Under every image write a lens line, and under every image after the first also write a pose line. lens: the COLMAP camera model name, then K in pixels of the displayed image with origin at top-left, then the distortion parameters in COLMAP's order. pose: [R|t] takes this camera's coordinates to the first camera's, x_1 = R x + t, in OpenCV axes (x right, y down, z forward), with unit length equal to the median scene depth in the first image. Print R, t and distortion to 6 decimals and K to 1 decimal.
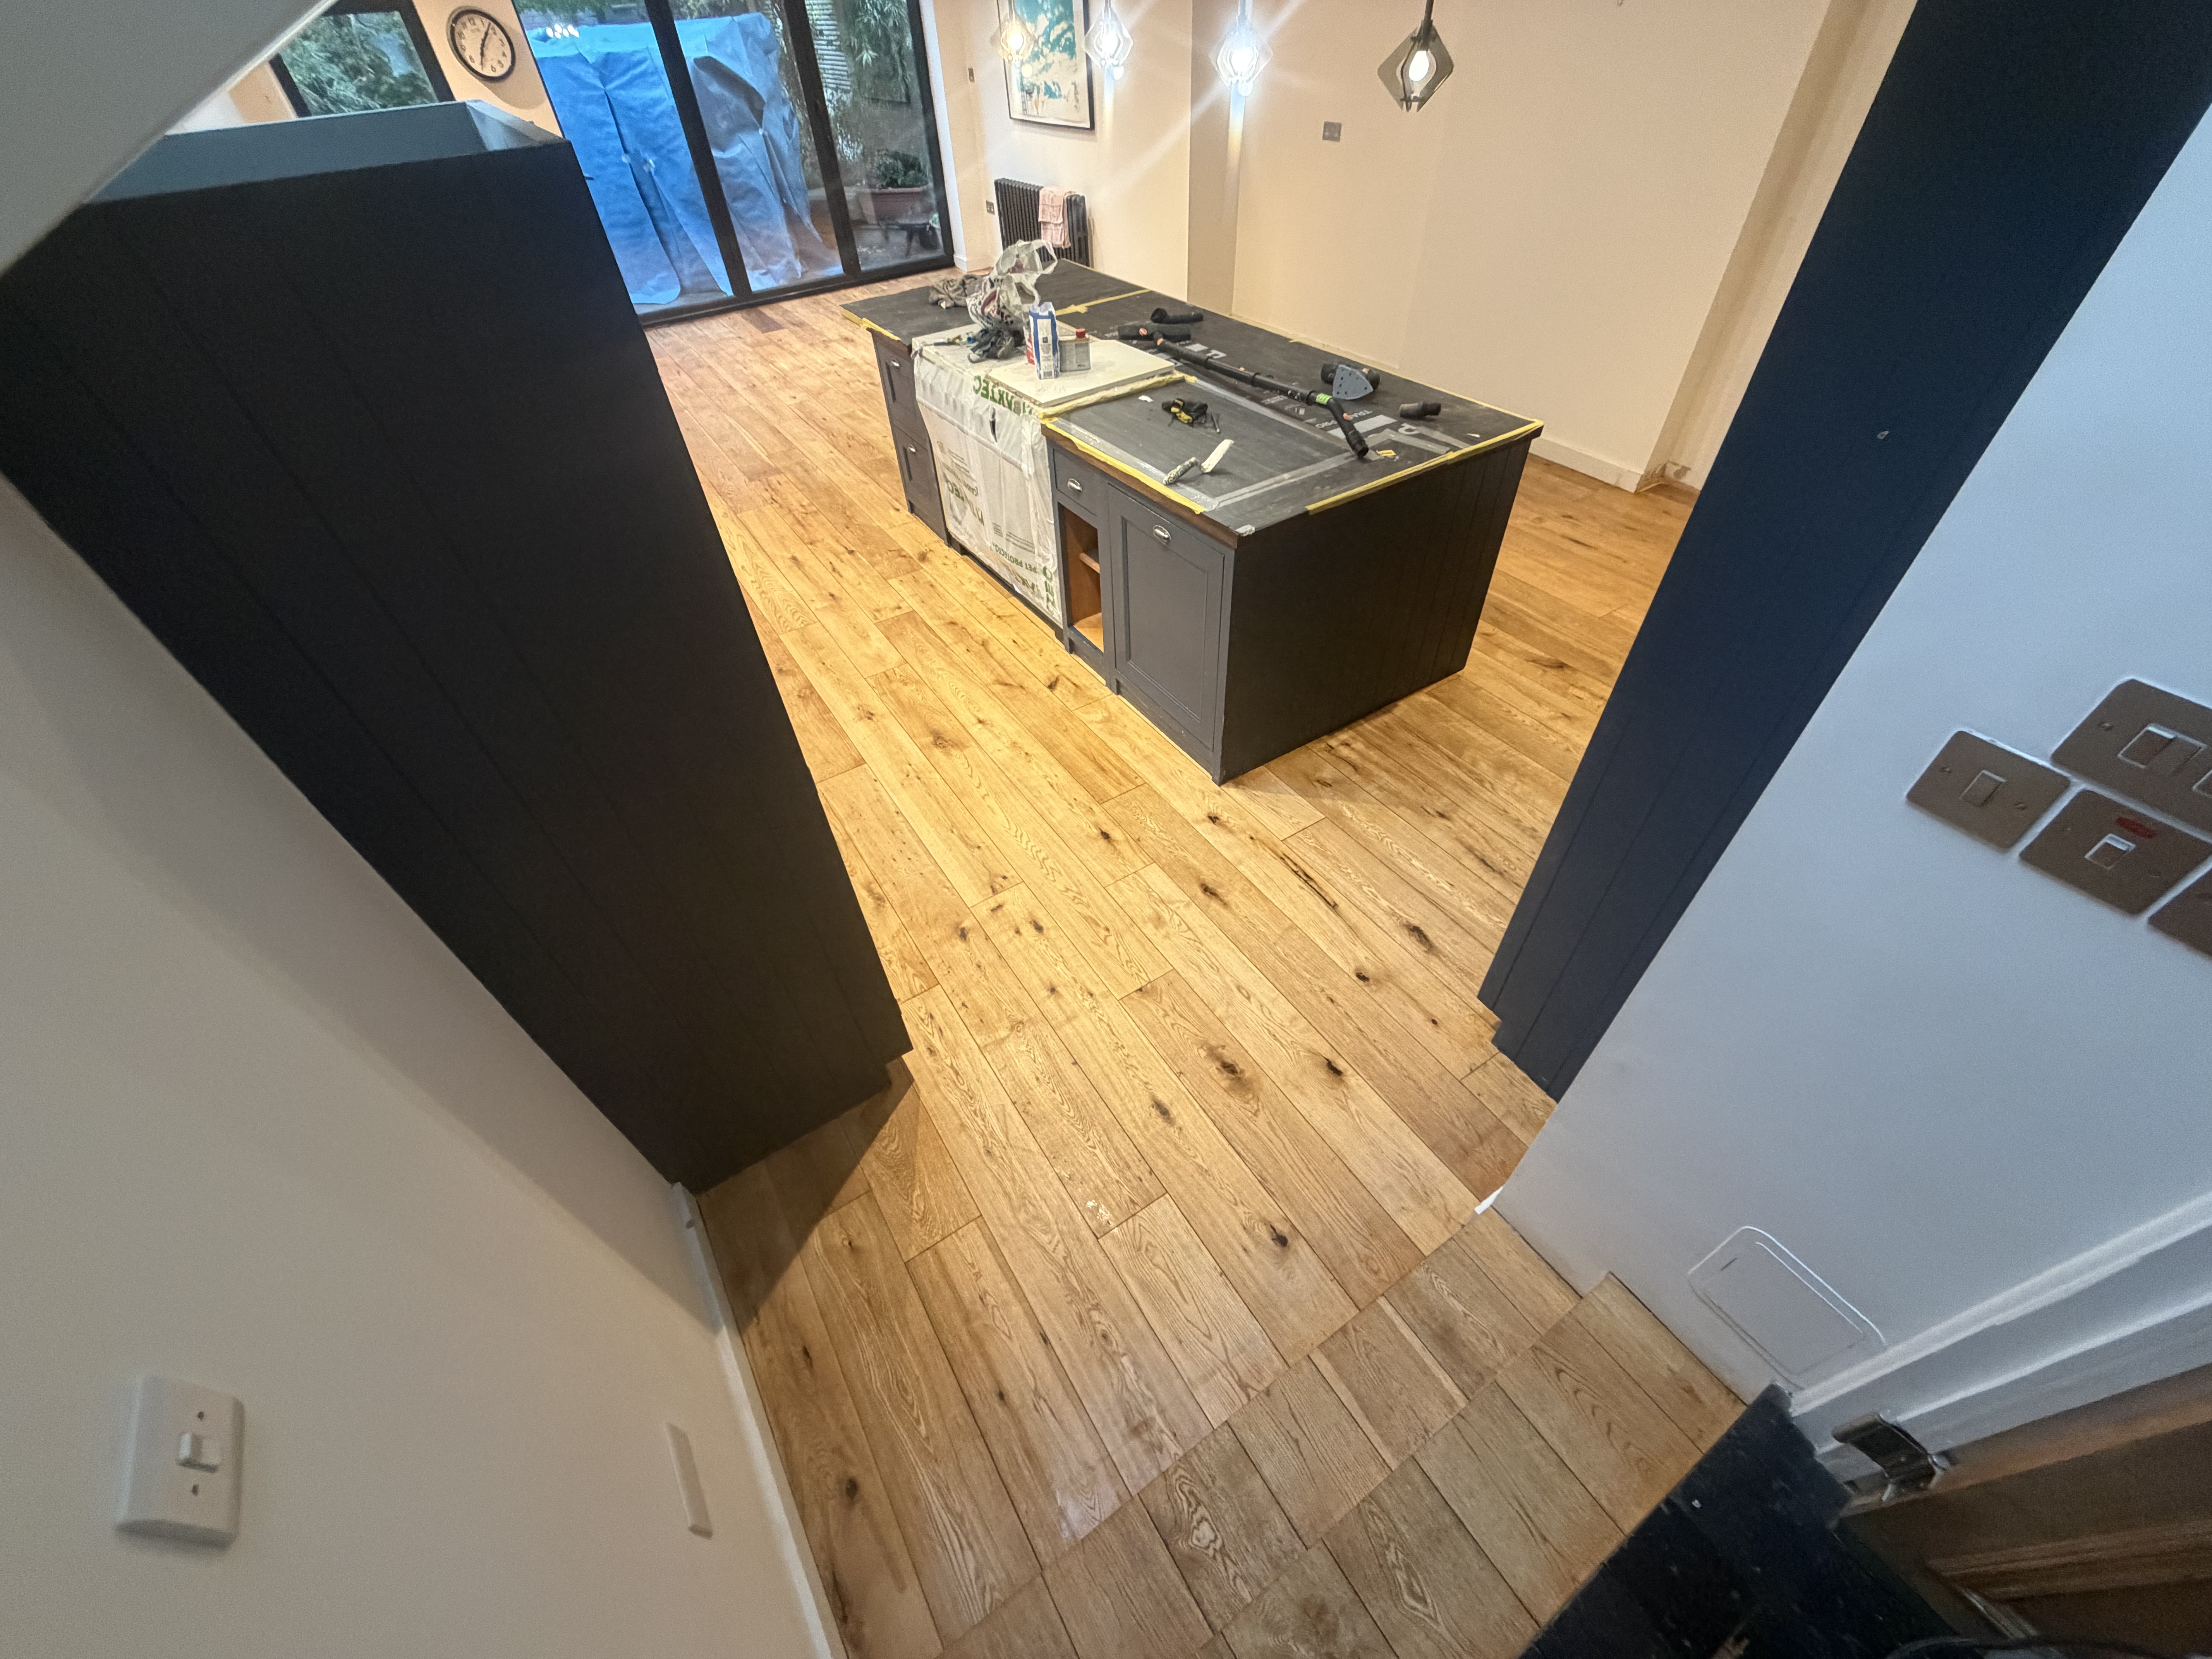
lens RADIAL K [[876.1, 0, 1097.2], [0, 876.1, 826.6], [0, 0, 1]] dist [-0.000078, 0.000306]
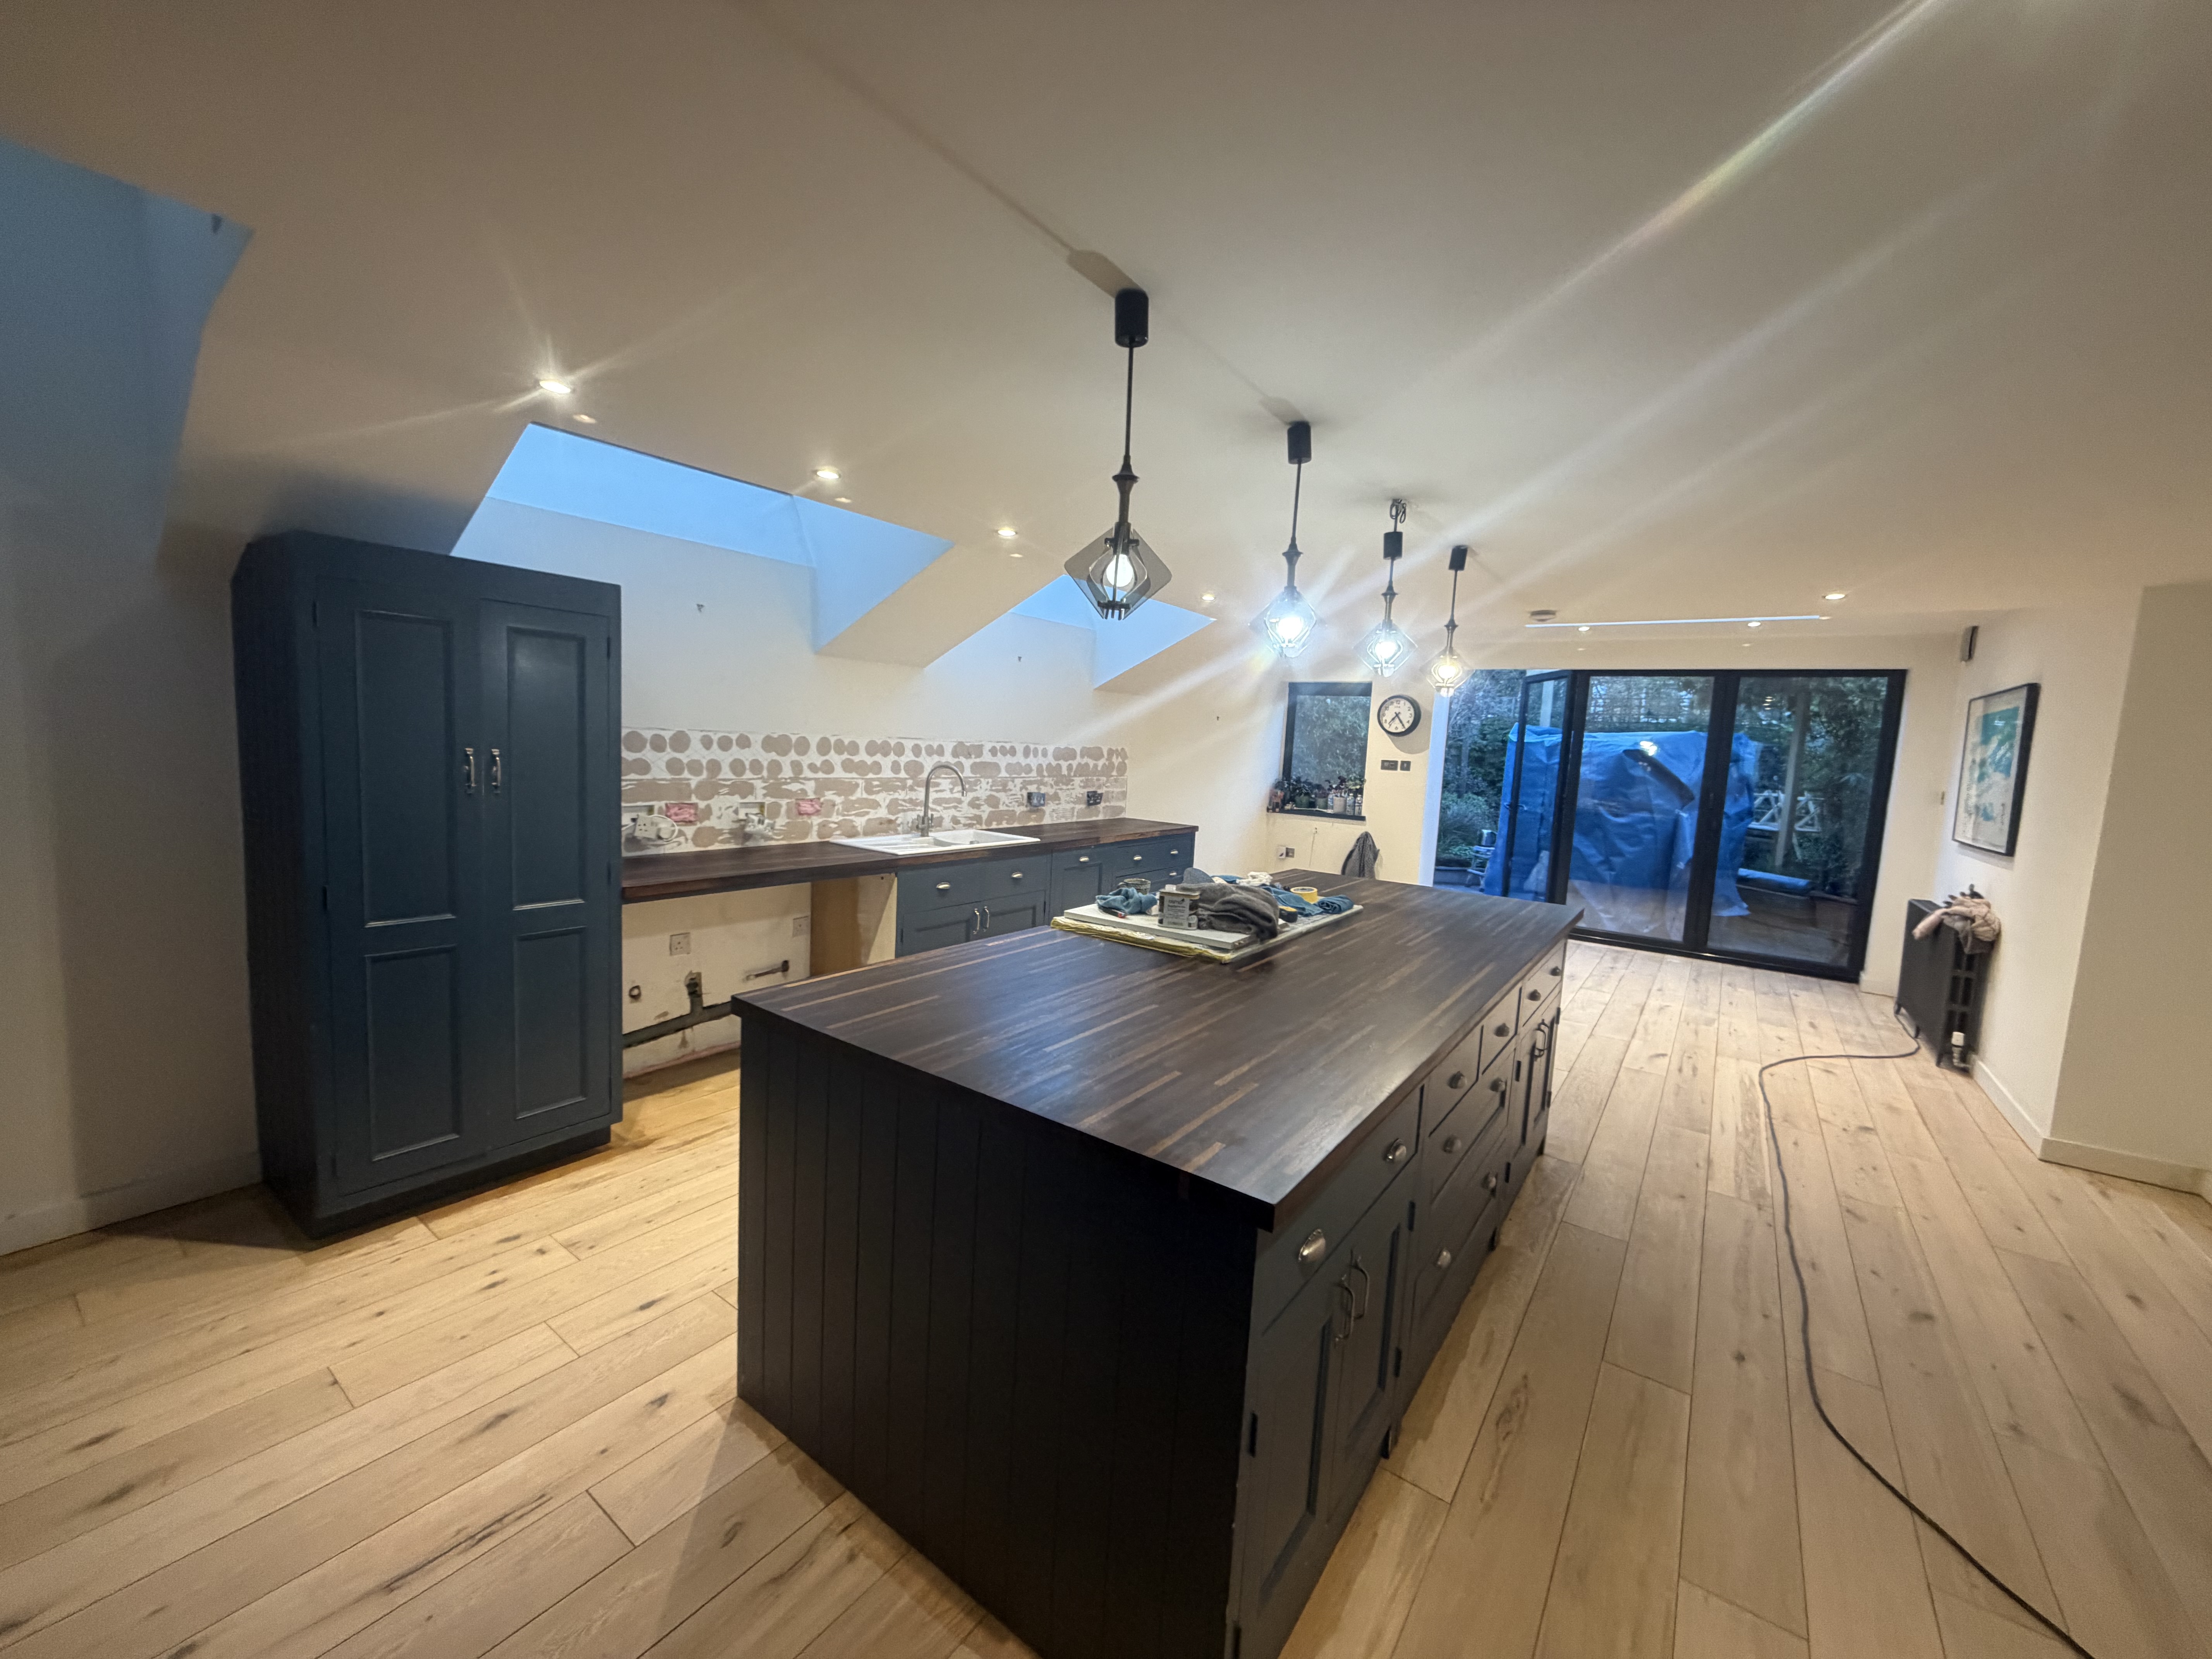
lens RADIAL K [[876.1, 0, 1100.7], [0, 876.1, 826.5], [0, 0, 1]] dist [-0.000078, 0.000306]
pose [[0.364111, 0.161639, -0.917222, 0.643205], [-0.703300, 0.693339, -0.157005, -0.357948], [0.610567, 0.702249, 0.366133, 0.526283]]
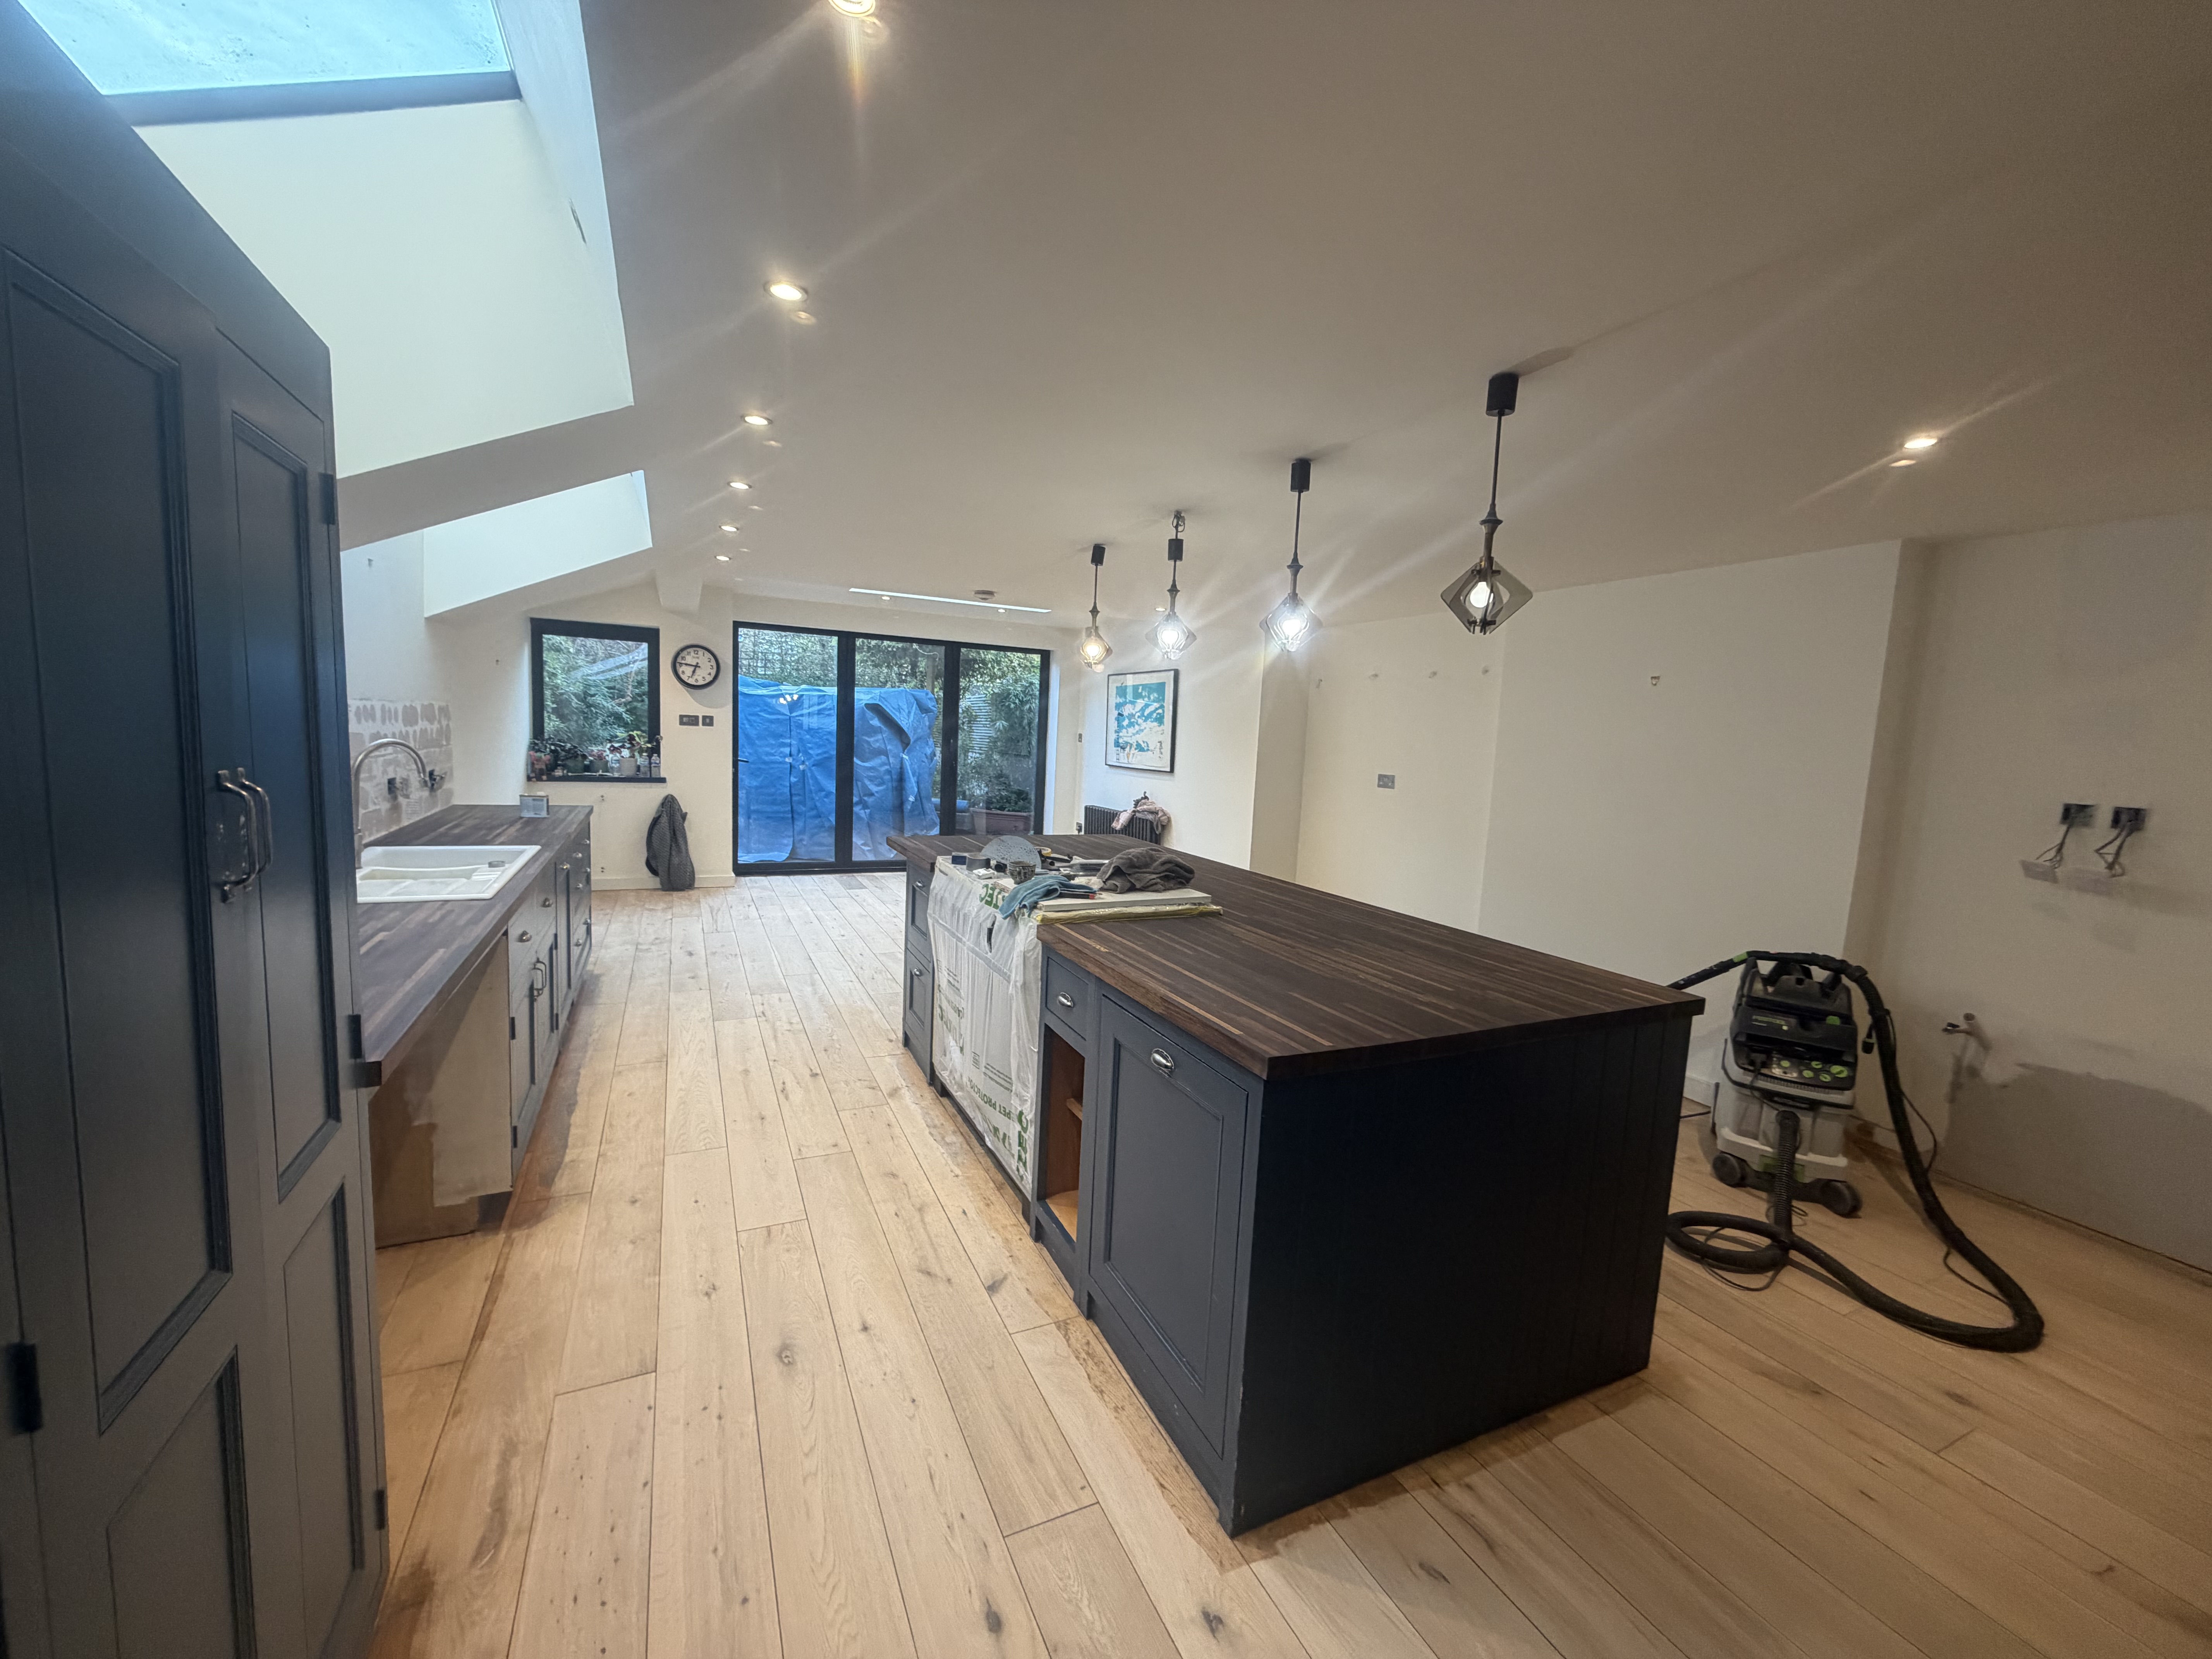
lens RADIAL K [[876.1, 0, 1097.4], [0, 876.1, 826.1], [0, 0, 1]] dist [-0.000078, 0.000306]
pose [[0.987826, 0.108711, -0.111277, 0.059485], [-0.154391, 0.772833, -0.615543, -0.033693], [0.019082, 0.625229, 0.780208, 0.259034]]
